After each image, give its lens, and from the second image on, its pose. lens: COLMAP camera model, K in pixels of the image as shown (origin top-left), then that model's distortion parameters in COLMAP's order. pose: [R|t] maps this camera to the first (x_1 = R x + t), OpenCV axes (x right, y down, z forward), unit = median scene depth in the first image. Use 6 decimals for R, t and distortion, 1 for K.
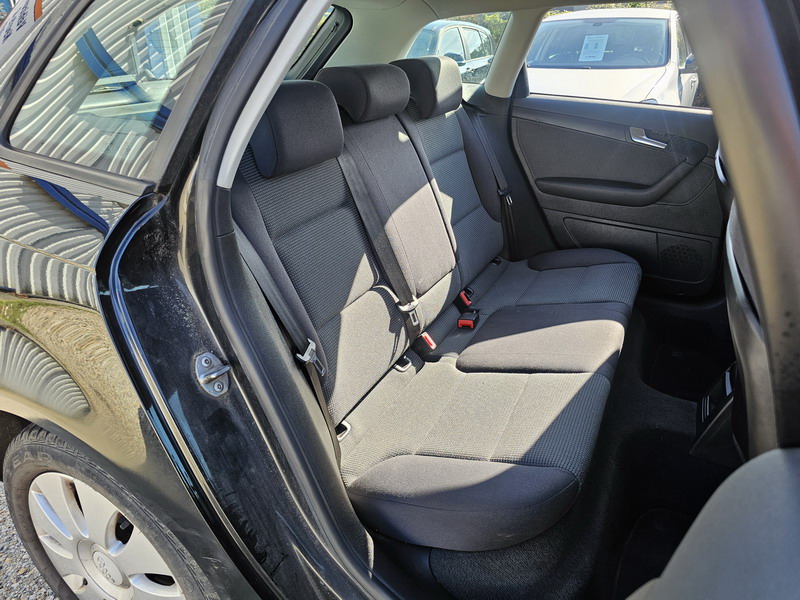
lens RADIAL K [[541.7, 0, 404.5], [0, 541.7, 295.8], [0, 0, 1]] dist [0.038855, -0.029522]
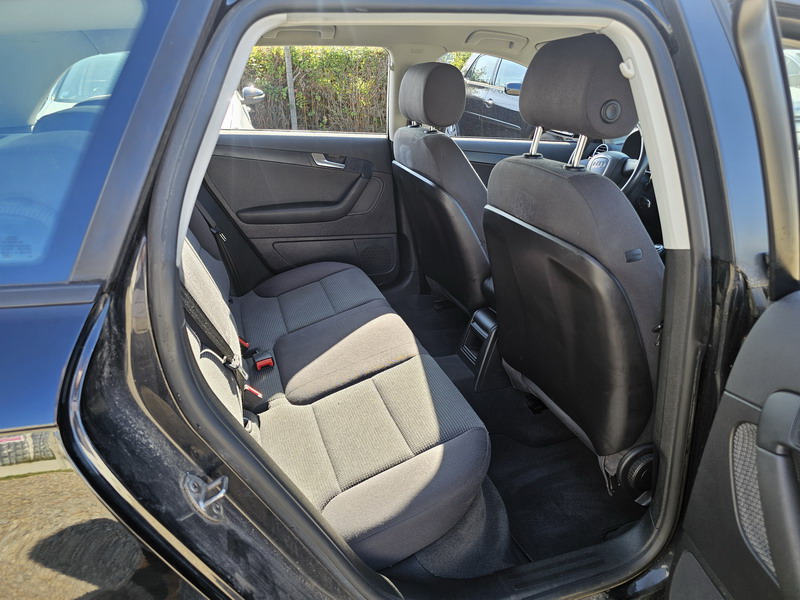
lens RADIAL K [[541.7, 0, 406.4], [0, 541.7, 302.8], [0, 0, 1]] dist [0.038855, -0.029522]
pose [[0.696565, -0.275513, 0.662488, -0.272443], [0.299082, 0.950788, 0.080943, -0.046659], [-0.652186, 0.141756, 0.744687, 0.079155]]
